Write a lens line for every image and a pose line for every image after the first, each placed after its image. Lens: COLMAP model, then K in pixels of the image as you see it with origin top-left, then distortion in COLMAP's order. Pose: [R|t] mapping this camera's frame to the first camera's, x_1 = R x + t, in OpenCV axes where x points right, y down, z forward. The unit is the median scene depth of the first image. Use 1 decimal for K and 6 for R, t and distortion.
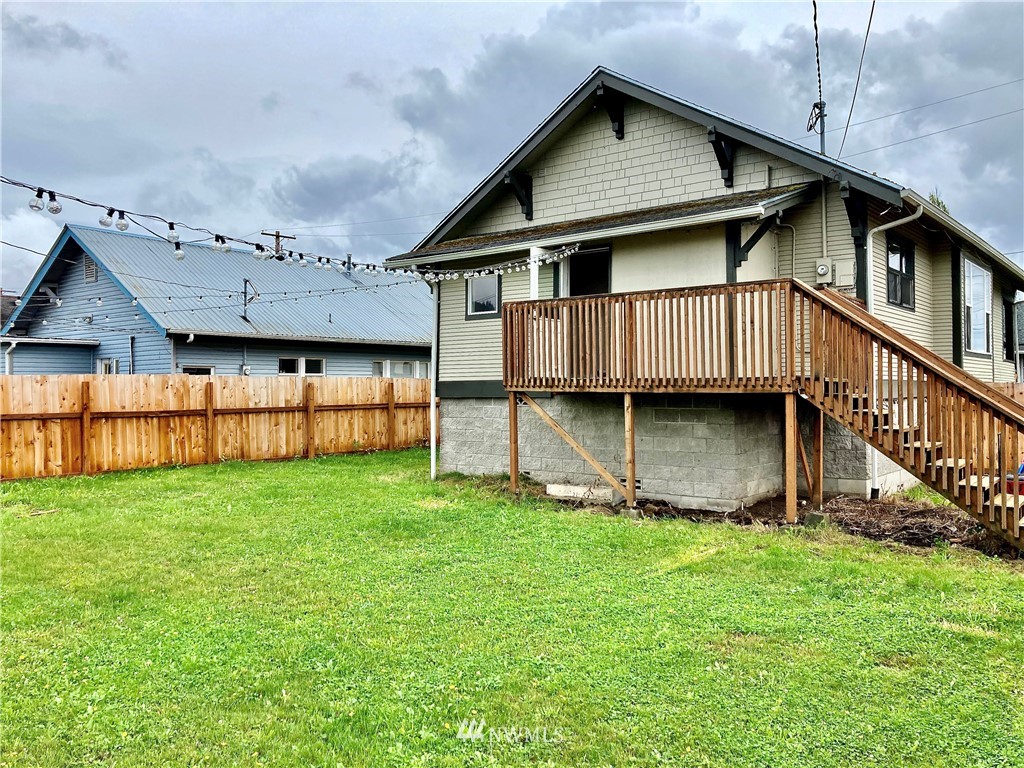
lens RADIAL K [[856.7, 0, 515.5], [0, 856.7, 384.7], [0, 0, 1]] dist [0.061451, -0.033411]
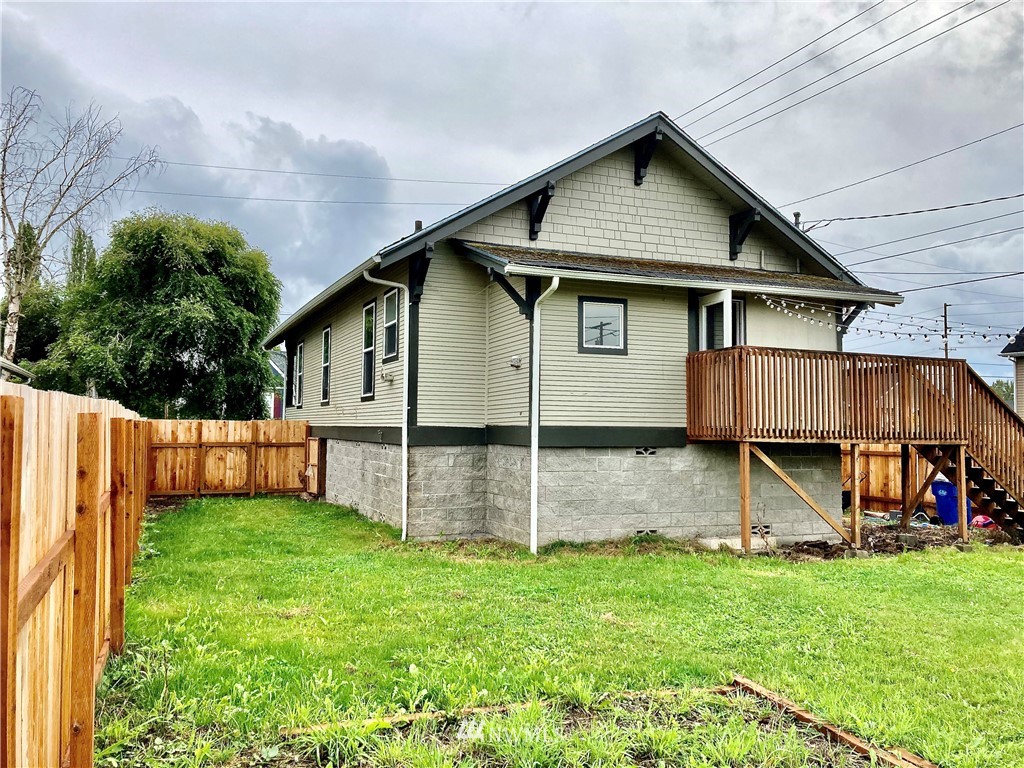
lens RADIAL K [[856.7, 0, 513.3], [0, 856.7, 388.3], [0, 0, 1]] dist [0.061451, -0.033411]
pose [[0.461086, 0.053800, 0.885723, -0.840098], [-0.015692, 0.998499, -0.052482, 0.003087], [-0.887217, 0.010300, 0.461238, 0.698069]]
